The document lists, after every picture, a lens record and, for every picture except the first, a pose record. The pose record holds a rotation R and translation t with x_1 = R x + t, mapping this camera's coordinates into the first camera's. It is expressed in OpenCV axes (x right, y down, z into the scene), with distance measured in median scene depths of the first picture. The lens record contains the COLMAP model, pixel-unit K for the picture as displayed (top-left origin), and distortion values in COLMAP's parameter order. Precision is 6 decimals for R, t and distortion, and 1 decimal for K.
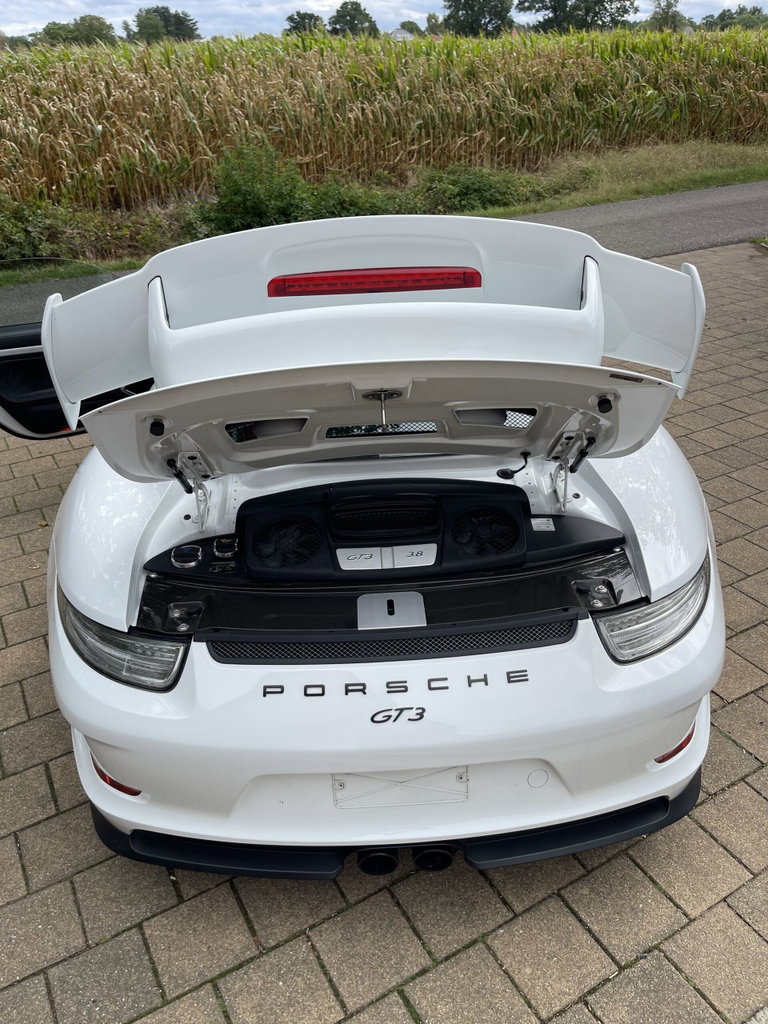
lens RADIAL K [[773.6, 0, 390.2], [0, 773.6, 514.9], [0, 0, 1]] dist [0.097428, -0.132964]
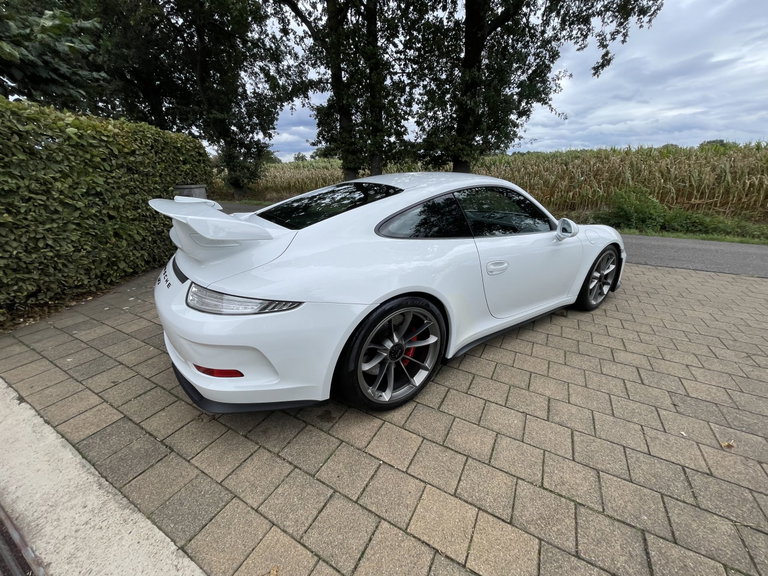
lens RADIAL K [[310.8, 0, 384.0], [0, 310.8, 288.0], [0, 0, 1]] dist [-0.002321, -0.000298]
pose [[0.514412, 0.333707, -0.789950, 1.096952], [-0.442589, 0.892323, 0.088741, -0.151736], [0.734503, 0.303974, 0.606716, 0.758503]]
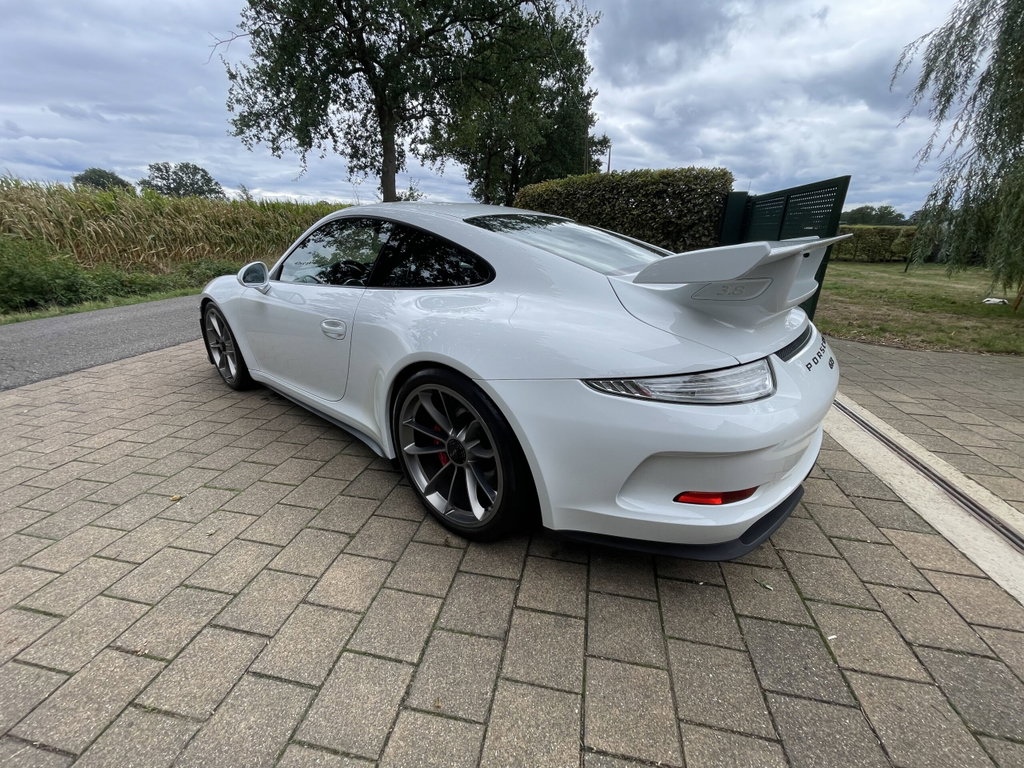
lens RADIAL K [[414.4, 0, 512.0], [0, 414.4, 384.0], [0, 0, 1]] dist [-0.002321, -0.000298]
pose [[0.667976, -0.225630, 0.709154, -0.953411], [0.344153, 0.938566, -0.025549, 0.066929], [-0.659823, 0.261123, 0.704591, 0.679988]]
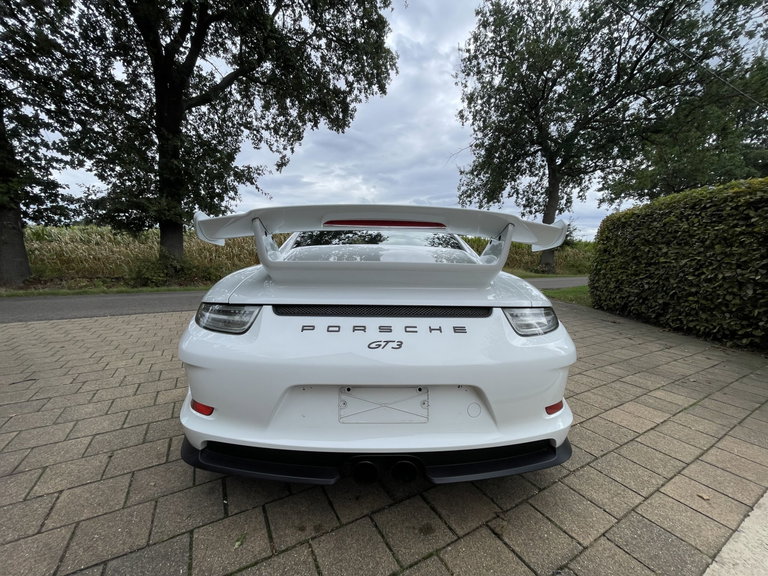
lens RADIAL K [[308.1, 0, 380.8], [0, 308.1, 289.0], [0, 0, 1]] dist [0.006095, -0.000155]
pose [[0.998559, 0.053576, -0.003128, -0.002617], [-0.050485, 0.917972, -0.393420, 0.327998], [-0.018206, 0.393011, 0.919353, 0.319115]]
